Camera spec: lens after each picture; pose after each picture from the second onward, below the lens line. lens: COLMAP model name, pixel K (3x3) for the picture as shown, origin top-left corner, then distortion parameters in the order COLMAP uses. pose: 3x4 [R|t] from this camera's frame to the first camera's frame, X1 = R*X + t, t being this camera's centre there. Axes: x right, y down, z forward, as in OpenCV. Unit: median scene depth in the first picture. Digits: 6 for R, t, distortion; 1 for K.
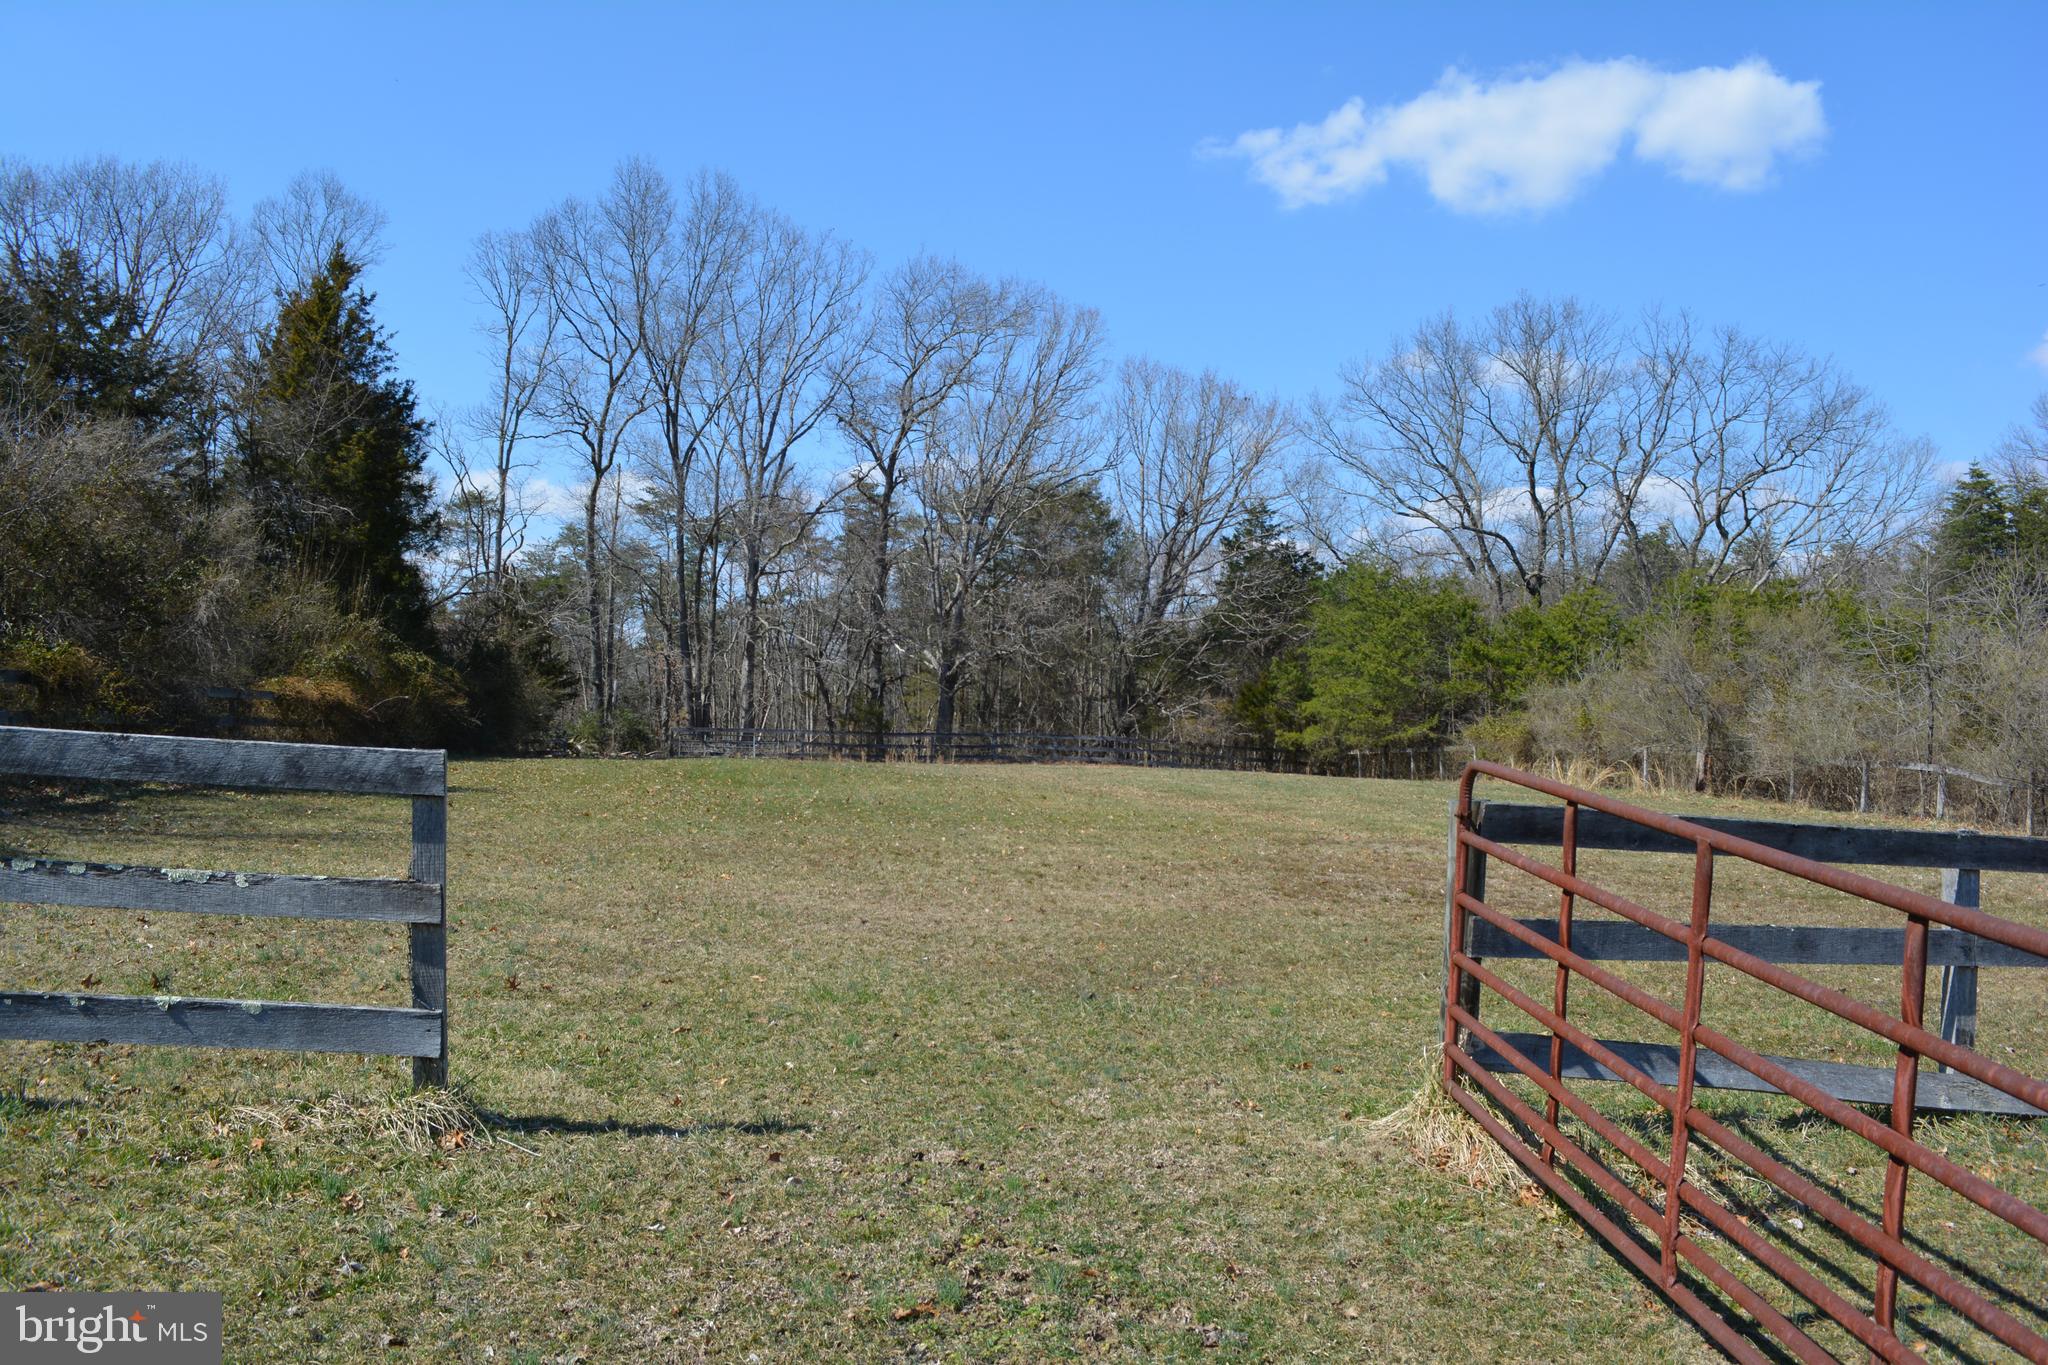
lens RADIAL K [[1632.9, 0, 1011.4], [0, 1632.9, 686.4], [0, 0, 1]] dist [-0.085162, 0.011701]
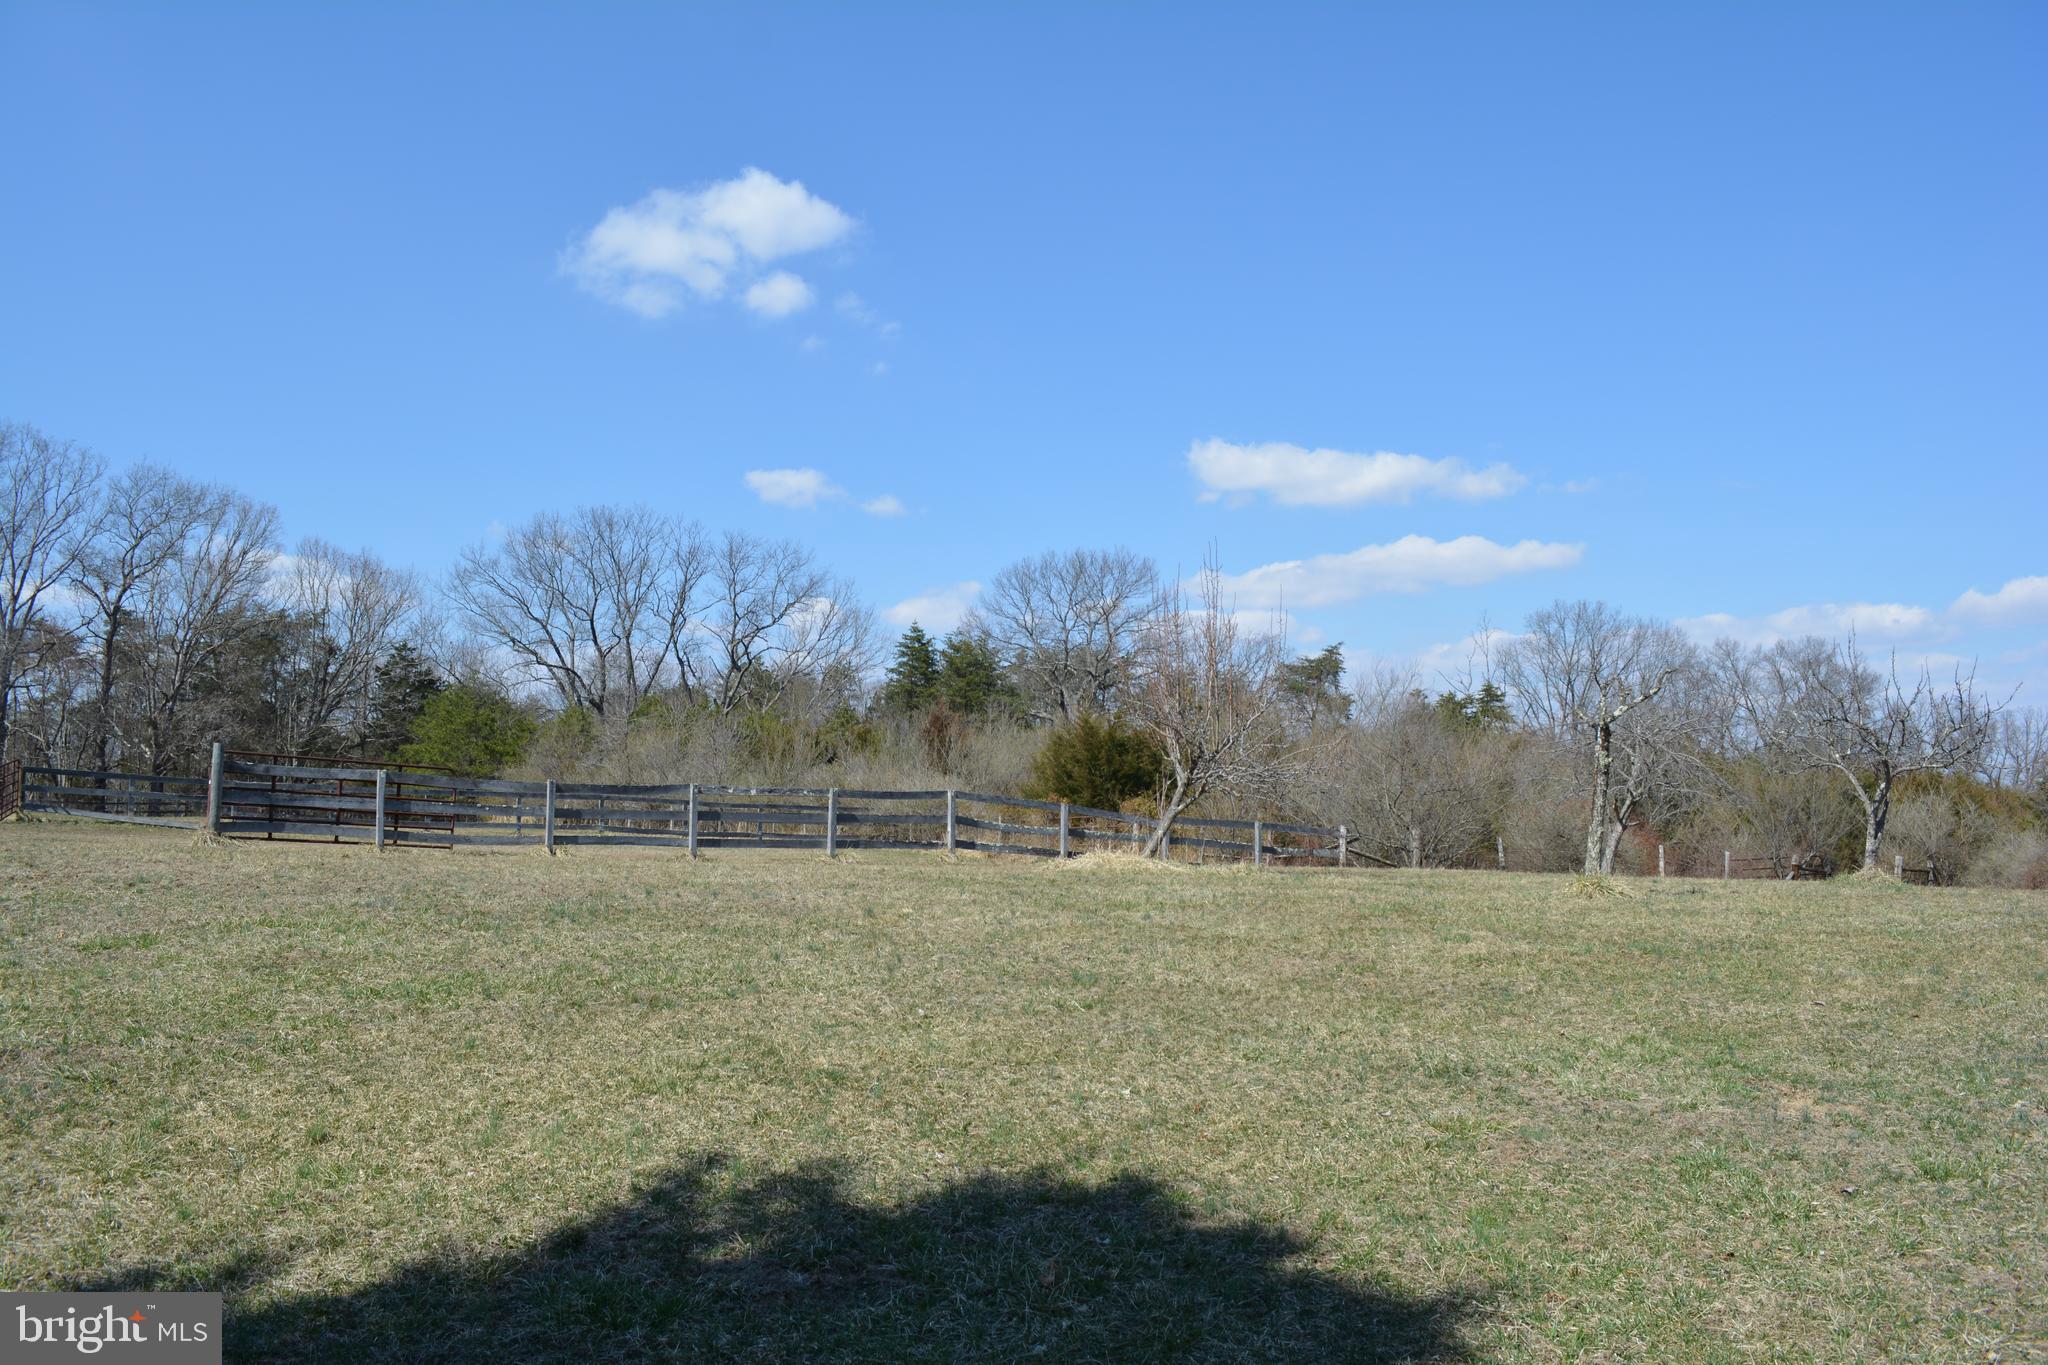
lens RADIAL K [[1632.9, 0, 1009.8], [0, 1632.9, 680.7], [0, 0, 1]] dist [-0.085162, 0.011701]
pose [[0.925343, 0.015357, 0.378820, 0.127369], [0.008910, 0.998022, -0.062225, 0.014329], [-0.379026, 0.060954, 0.923376, -0.574447]]
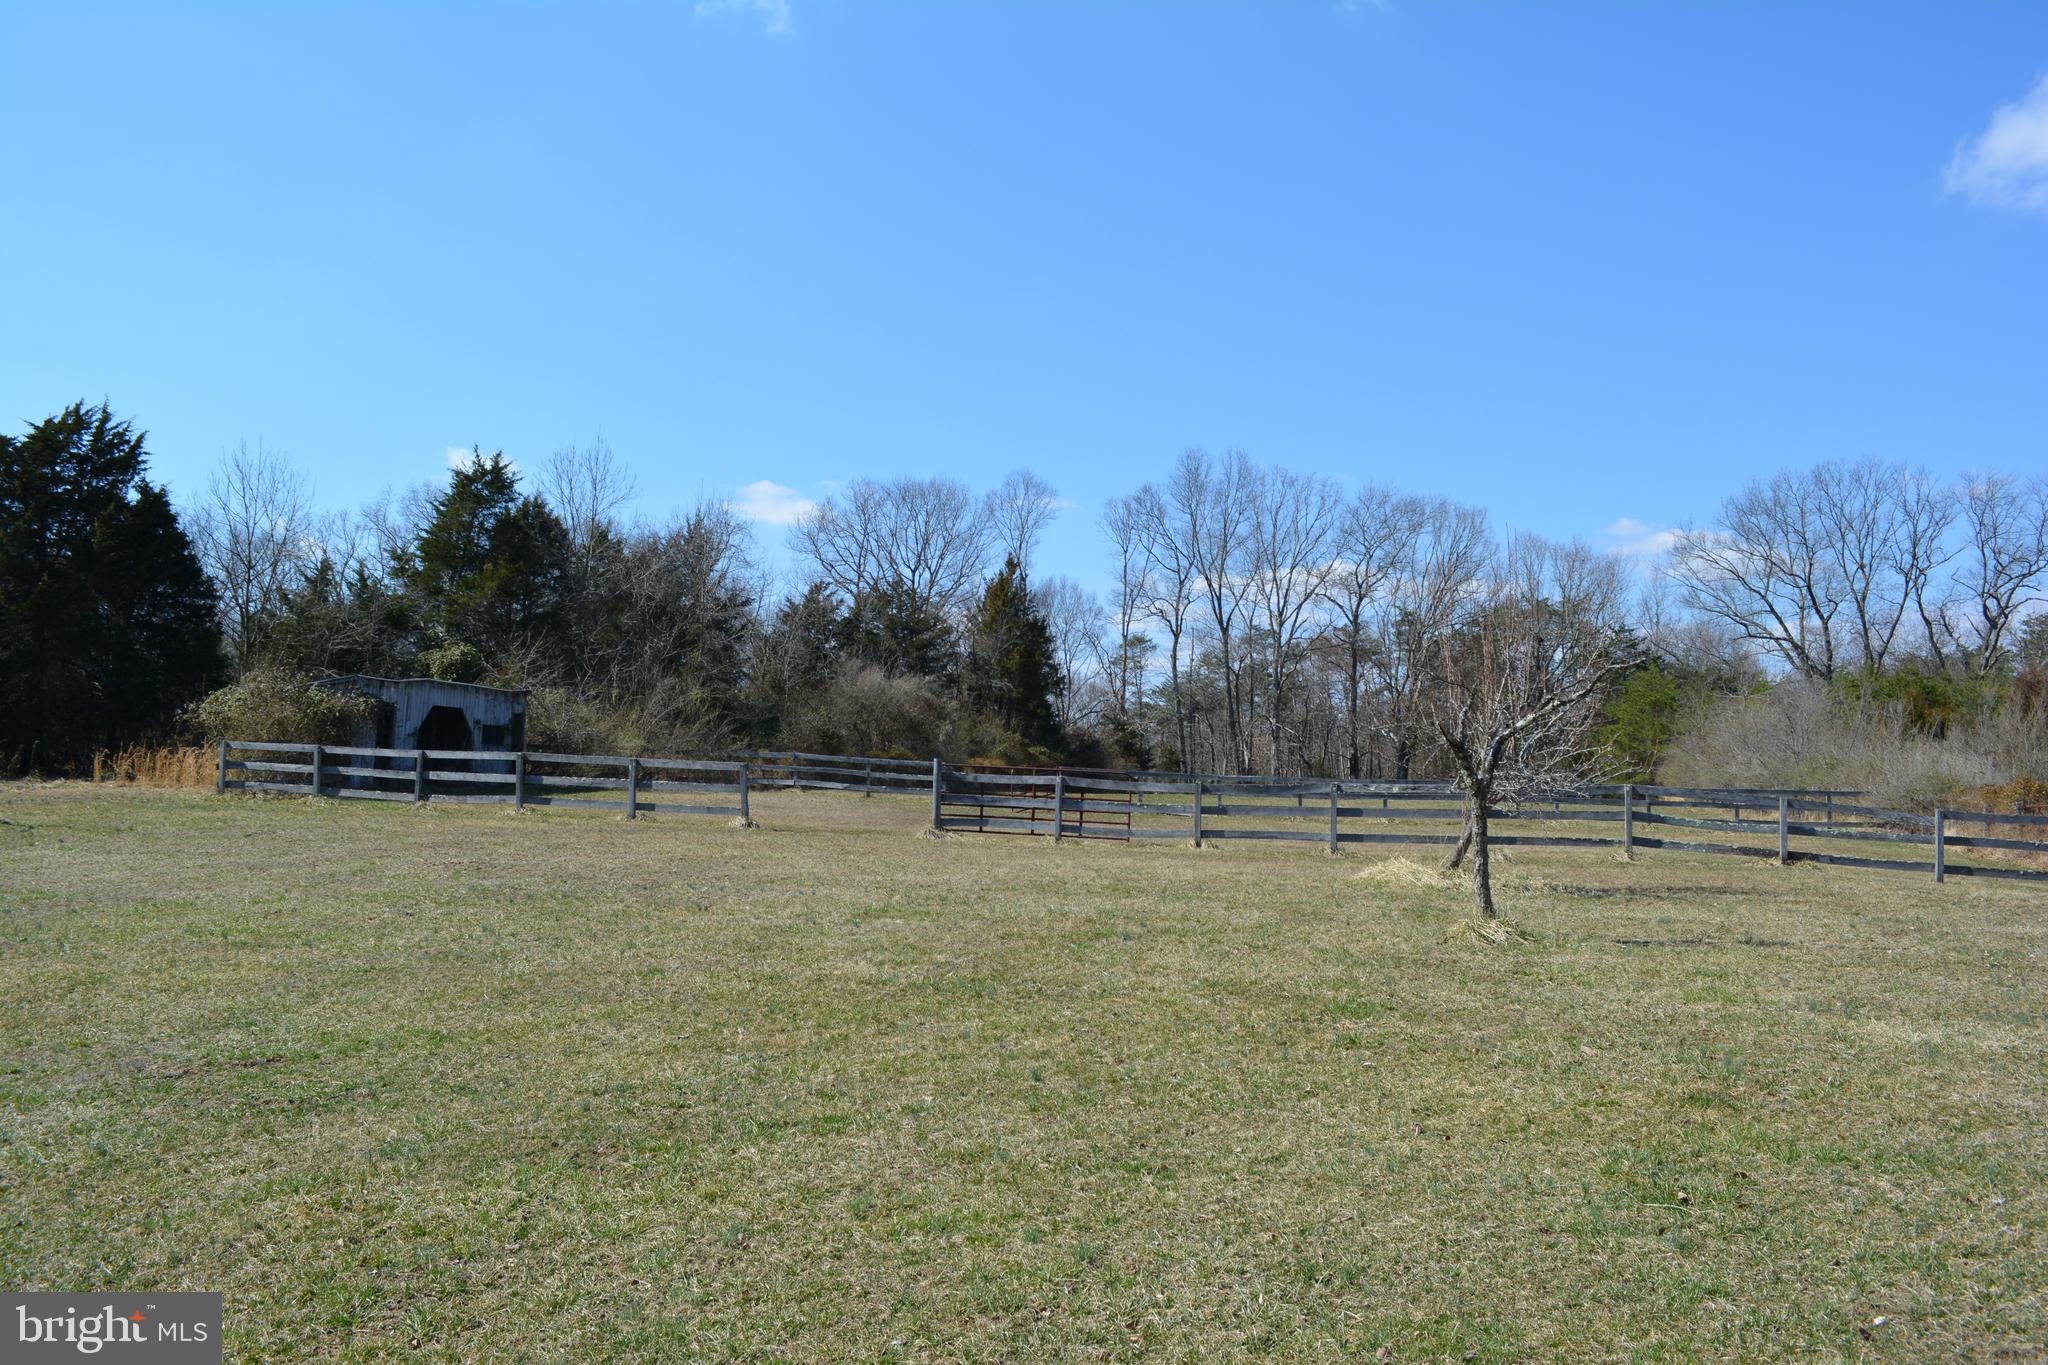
lens RADIAL K [[1632.9, 0, 1025.4], [0, 1632.9, 689.5], [0, 0, 1]] dist [-0.085162, 0.011701]
pose [[0.897986, -0.041677, -0.438046, 0.350090], [0.021144, 0.998441, -0.051649, 0.009172], [0.439516, 0.037118, 0.897467, -0.602807]]
